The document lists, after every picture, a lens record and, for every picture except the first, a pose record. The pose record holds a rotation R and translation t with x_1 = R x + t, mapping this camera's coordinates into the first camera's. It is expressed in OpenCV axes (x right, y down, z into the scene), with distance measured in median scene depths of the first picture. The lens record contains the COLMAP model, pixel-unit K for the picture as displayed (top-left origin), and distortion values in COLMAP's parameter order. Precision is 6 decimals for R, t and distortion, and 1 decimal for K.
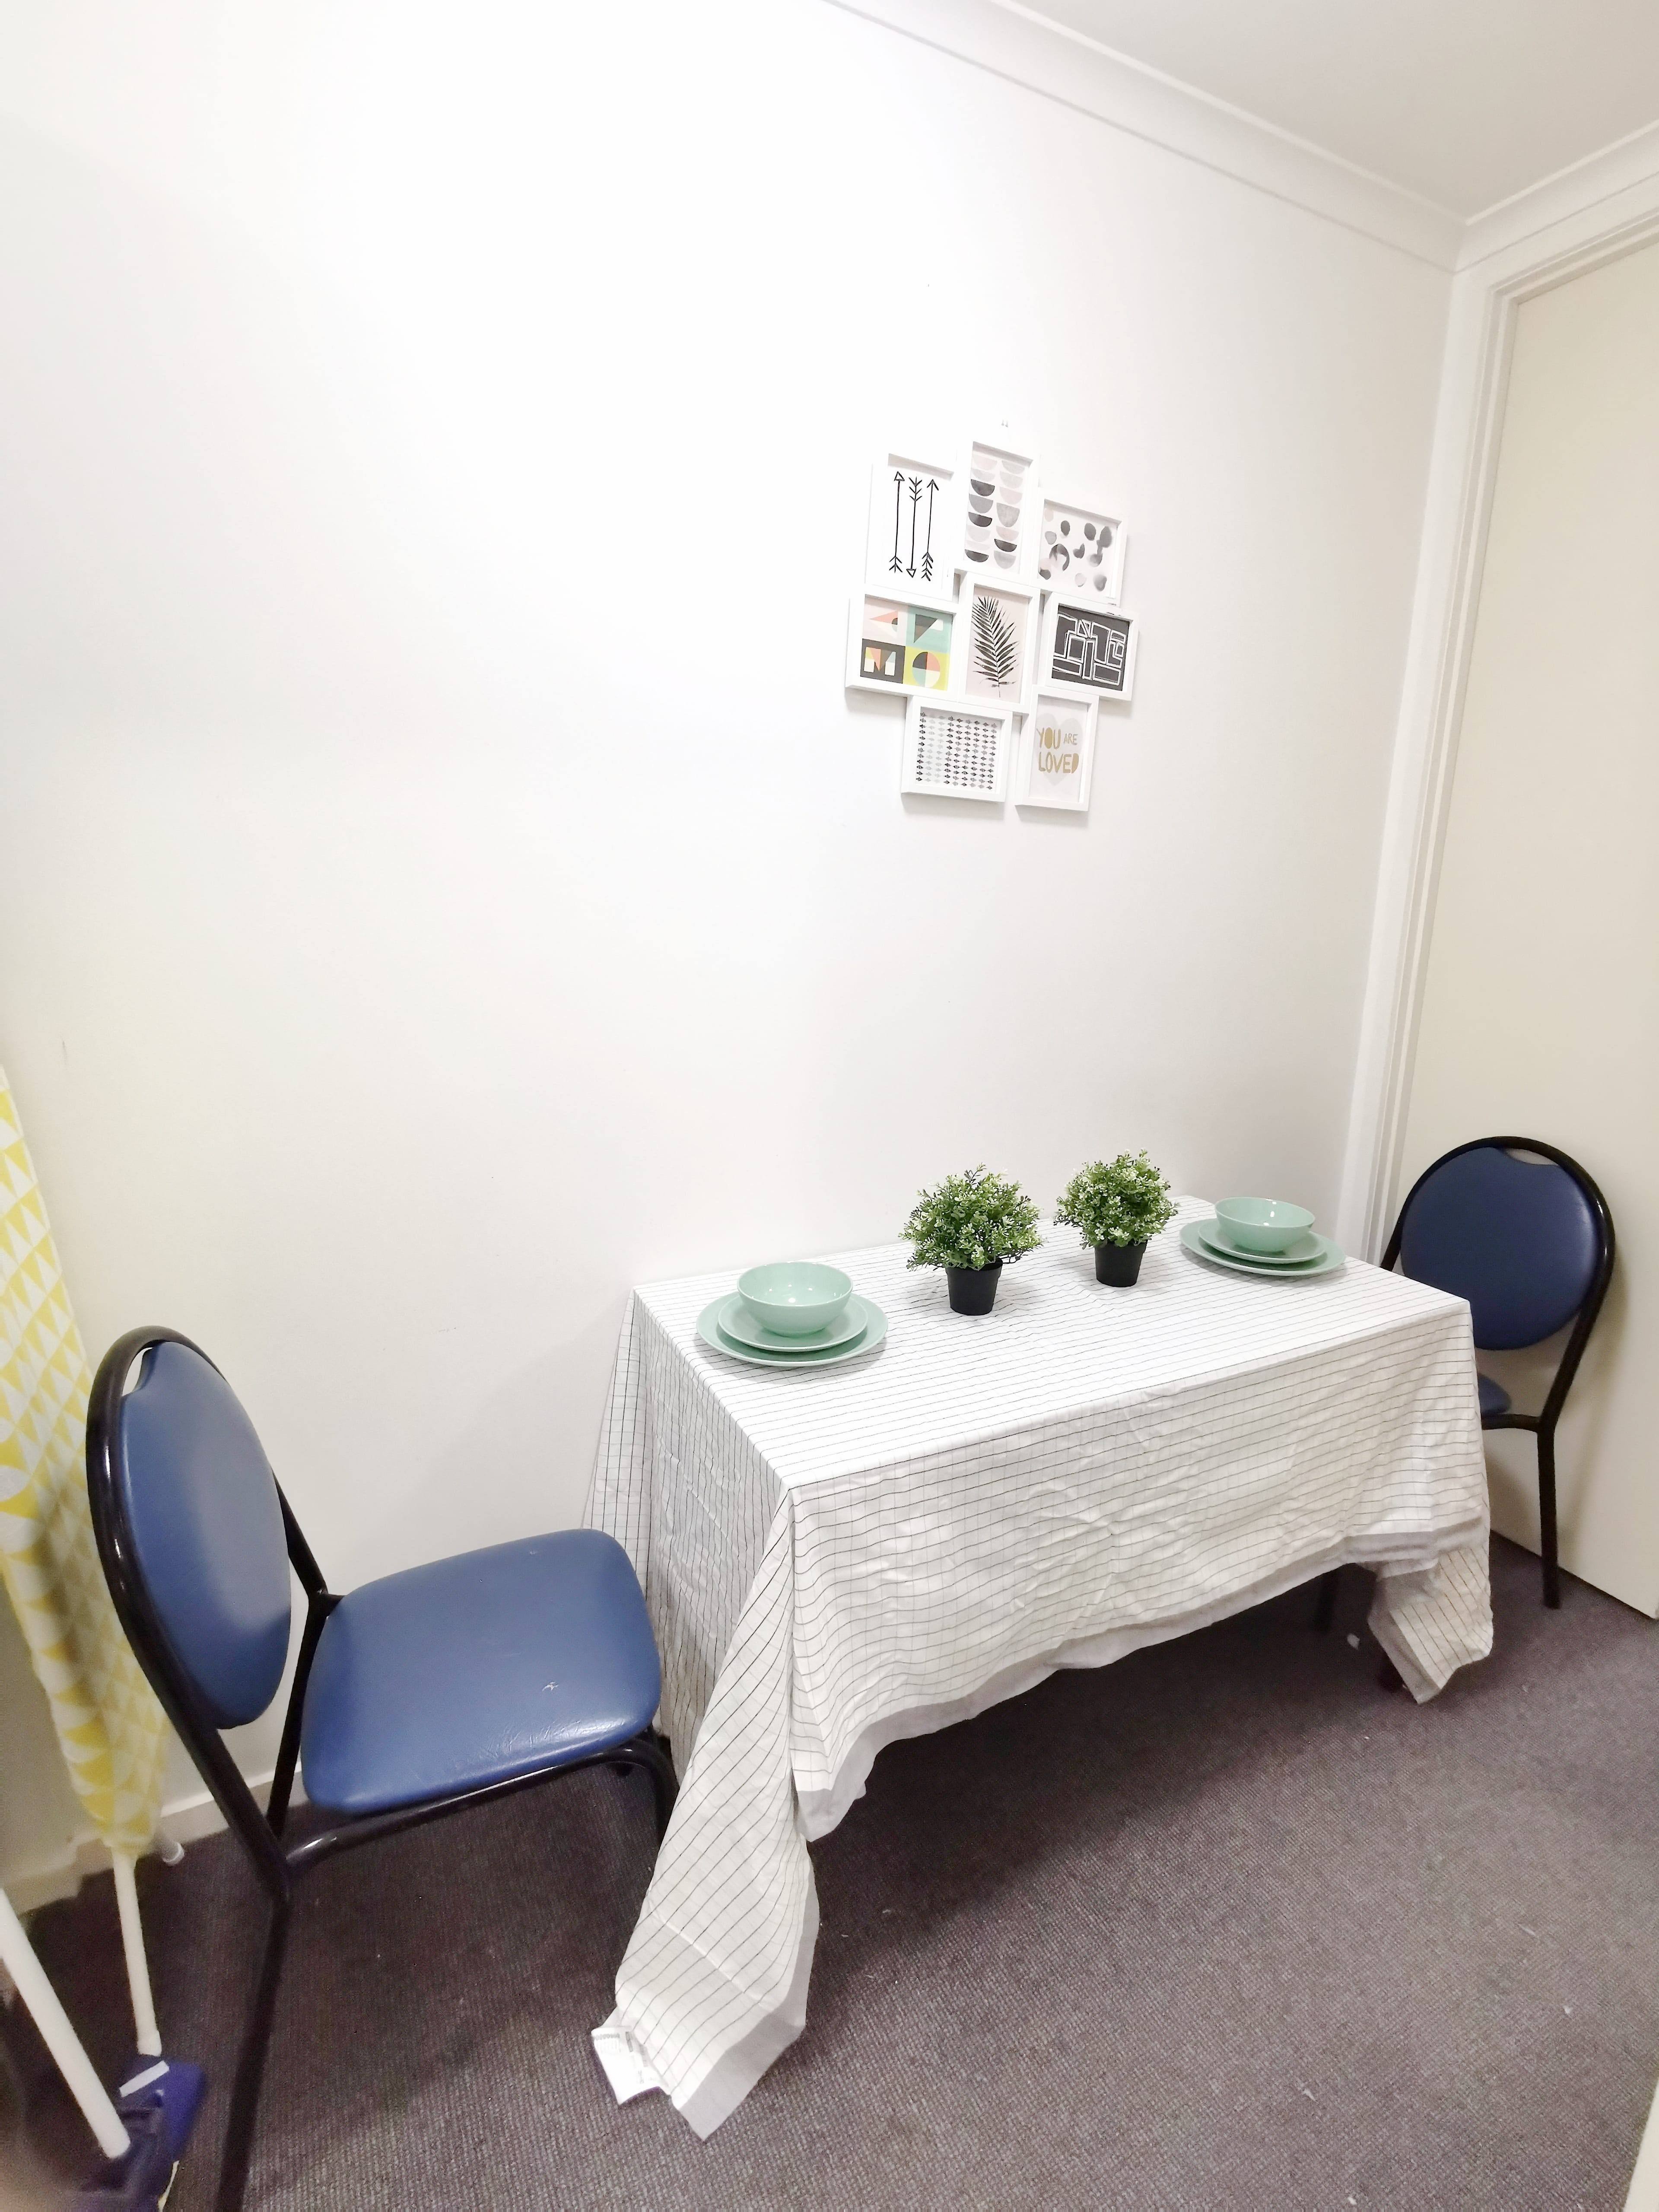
lens RADIAL K [[1005.2, 0, 838.2], [0, 1005.2, 1043.4], [0, 0, 1]] dist [-0.002217, 0.000411]
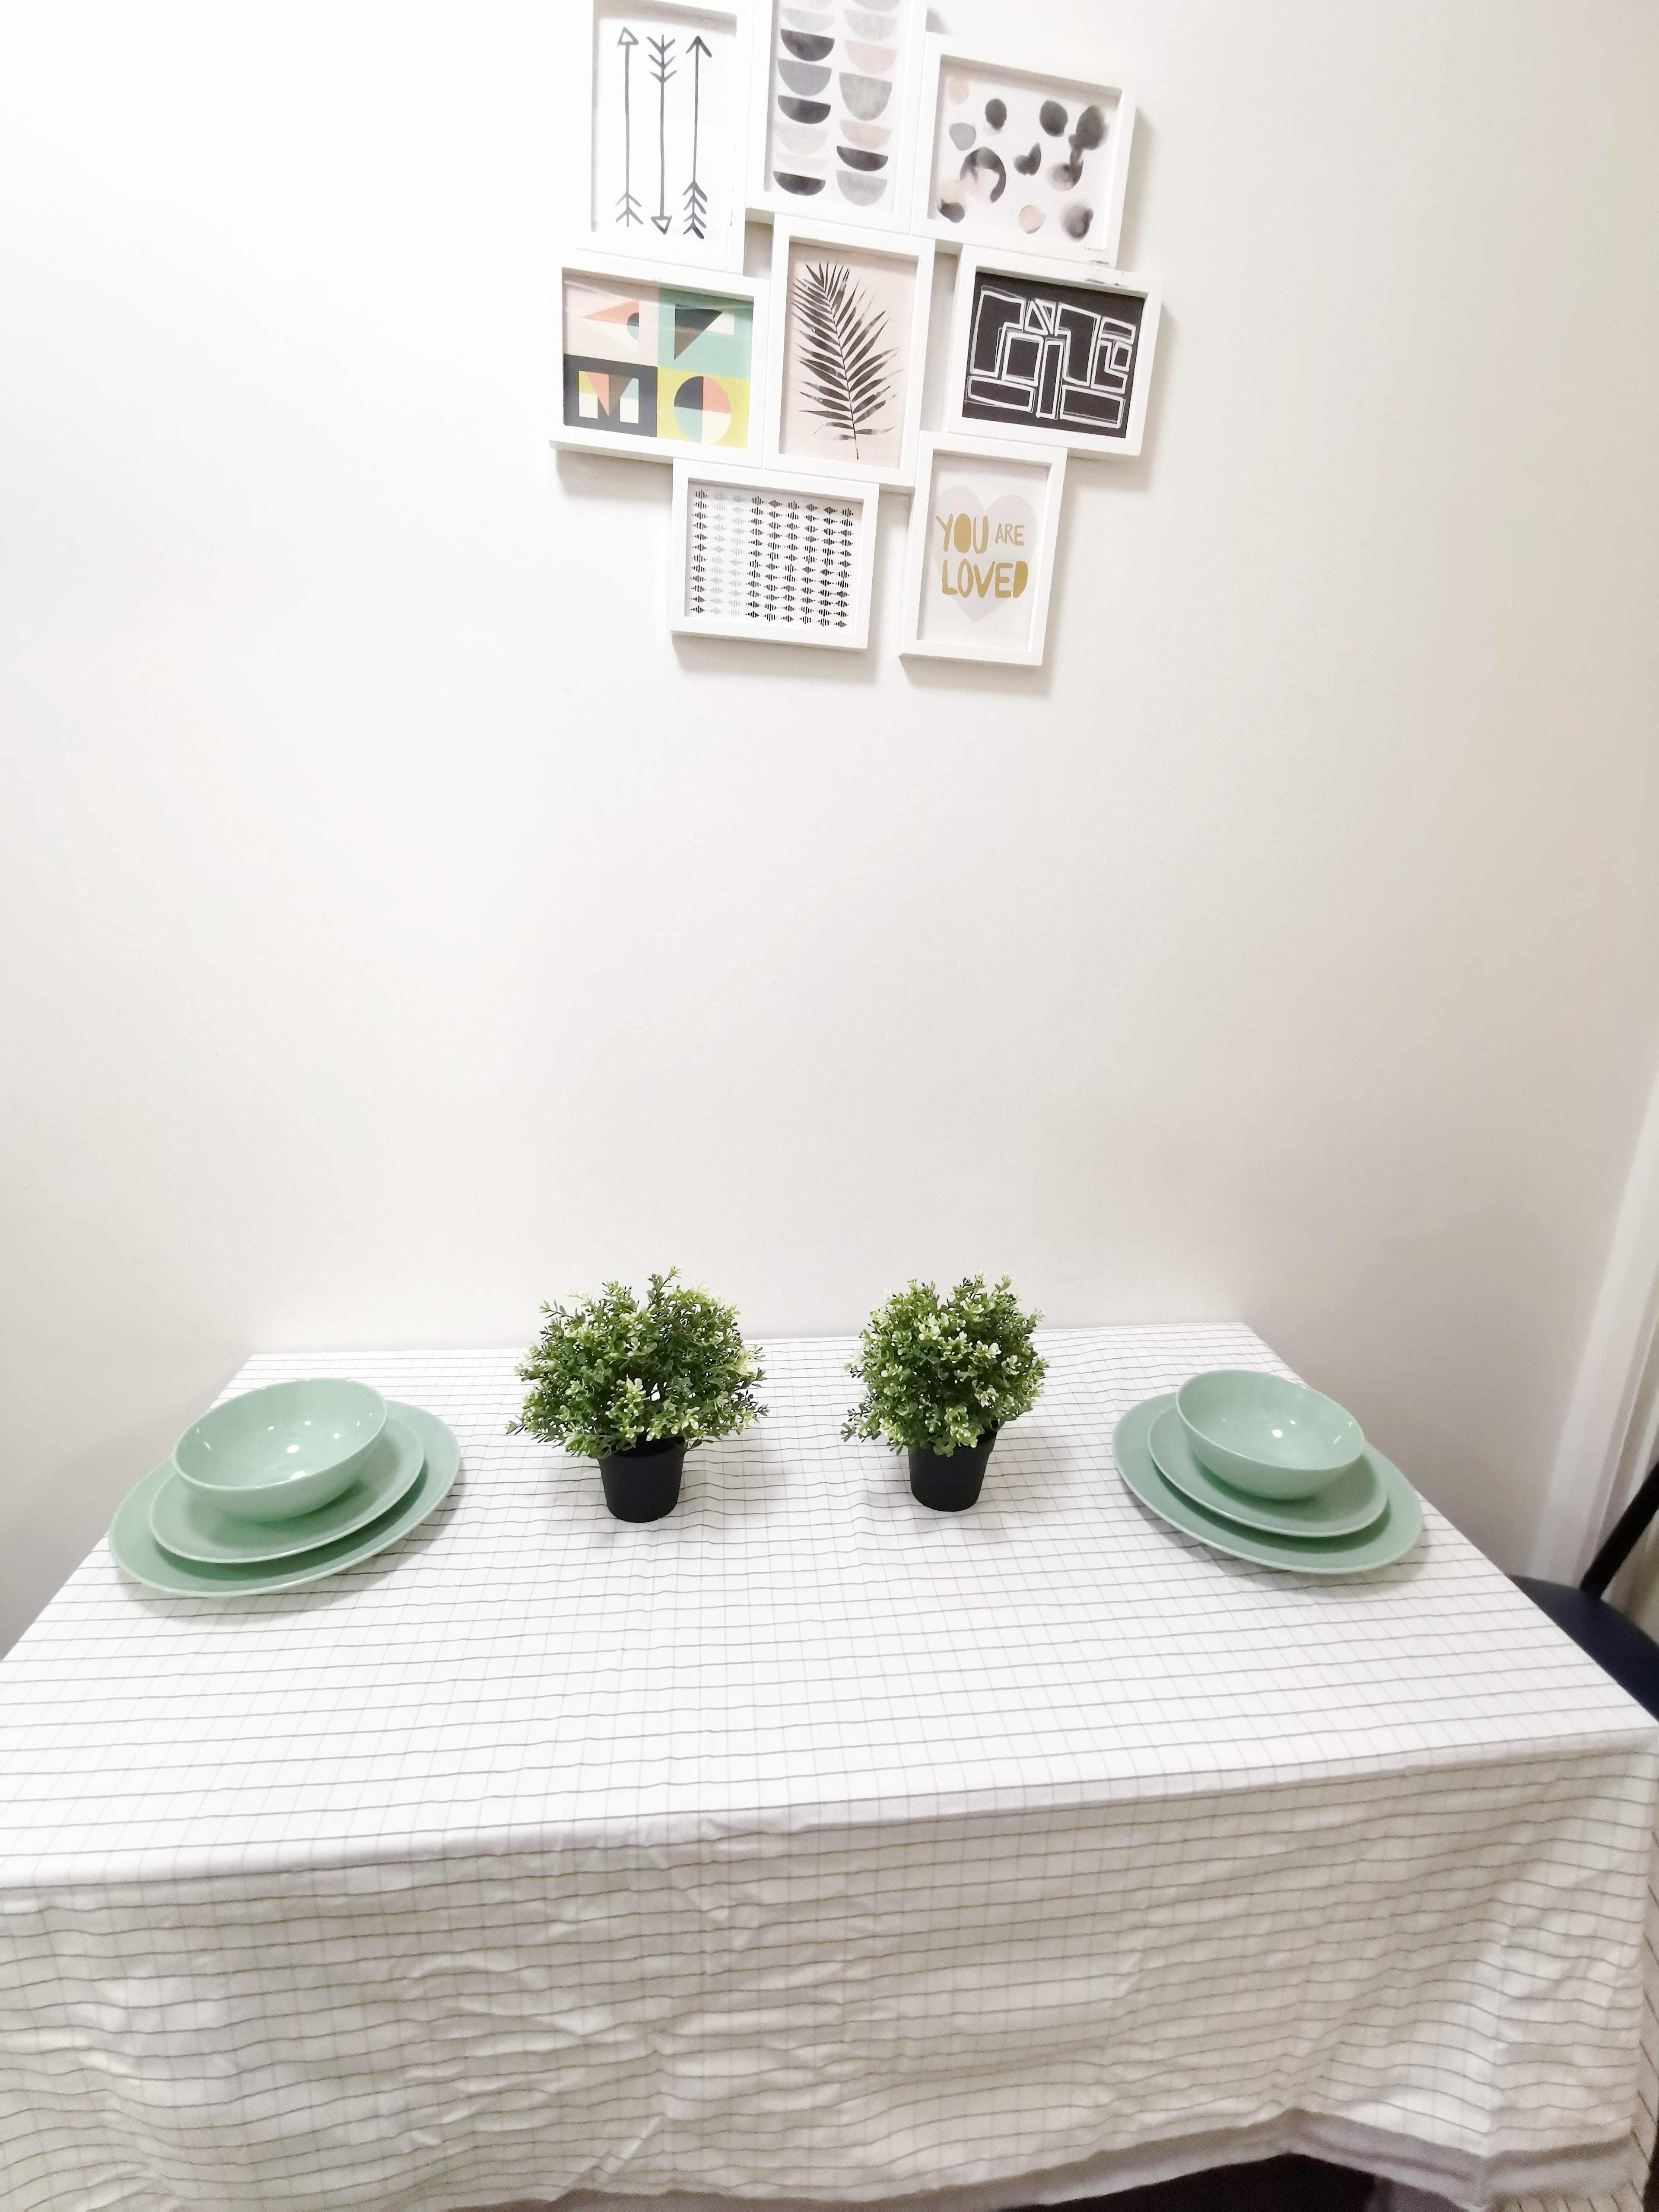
lens RADIAL K [[1015.5, 0, 829.1], [0, 1015.5, 1065.6], [0, 0, 1]] dist [0.041956, -0.025755]
pose [[0.944084, 0.089303, -0.317381, 0.388515], [-0.067488, 0.994580, 0.079100, -0.048294], [0.322725, -0.053257, 0.944993, 0.453083]]
